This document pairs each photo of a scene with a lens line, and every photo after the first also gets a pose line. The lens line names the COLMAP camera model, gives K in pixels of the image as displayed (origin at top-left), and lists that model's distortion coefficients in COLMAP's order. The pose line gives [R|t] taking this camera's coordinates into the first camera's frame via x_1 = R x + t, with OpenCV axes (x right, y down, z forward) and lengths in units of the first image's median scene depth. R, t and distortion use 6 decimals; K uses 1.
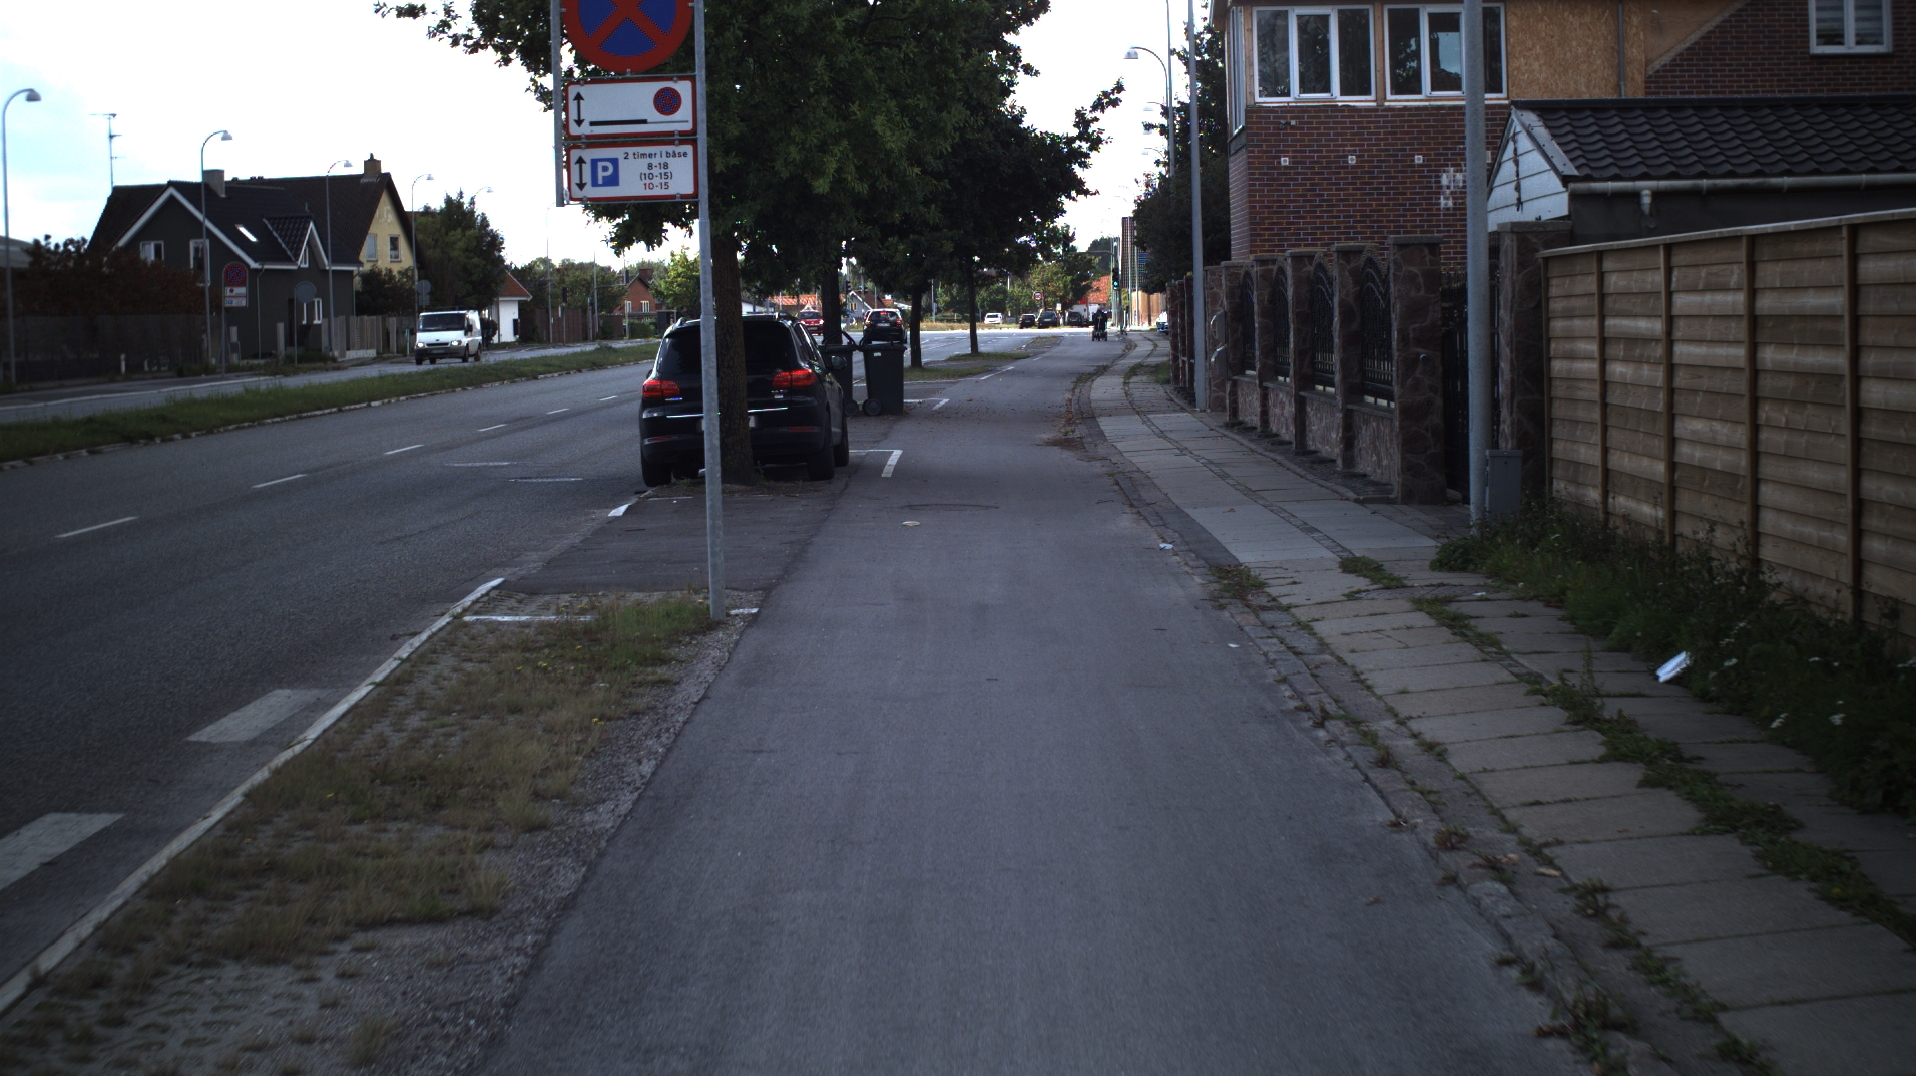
lens RADIAL K [[3155.5, 0, 958.0], [0, 3155.5, 538.0], [0, 0, 1]] dist [-0.262885, 0.271776]
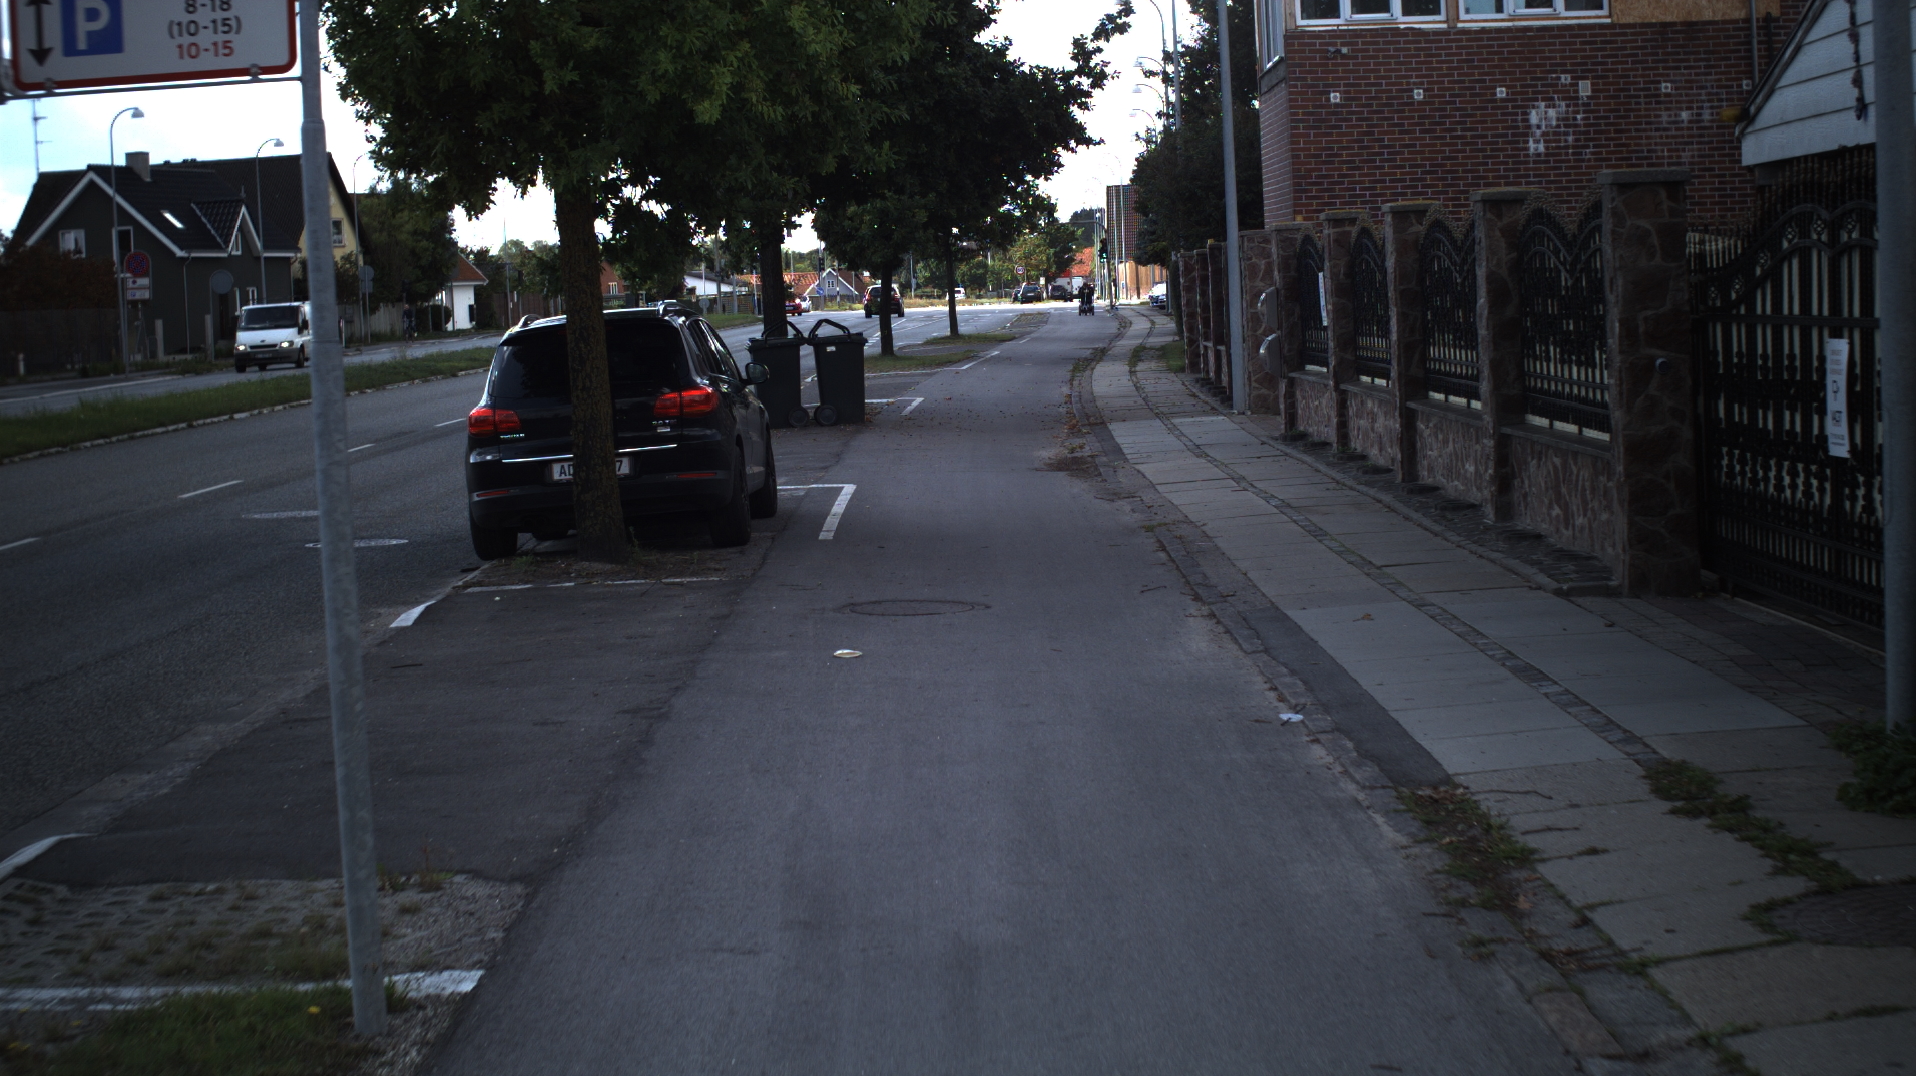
lens RADIAL K [[3155.5, 0, 958.0], [0, 3155.5, 538.0], [0, 0, 1]] dist [-0.262885, 0.271776]
pose [[0.999814, -0.018738, 0.004663, 0.002016], [0.018700, 0.999793, 0.008034, -0.016123], [-0.004813, -0.007945, 0.999957, 0.200855]]
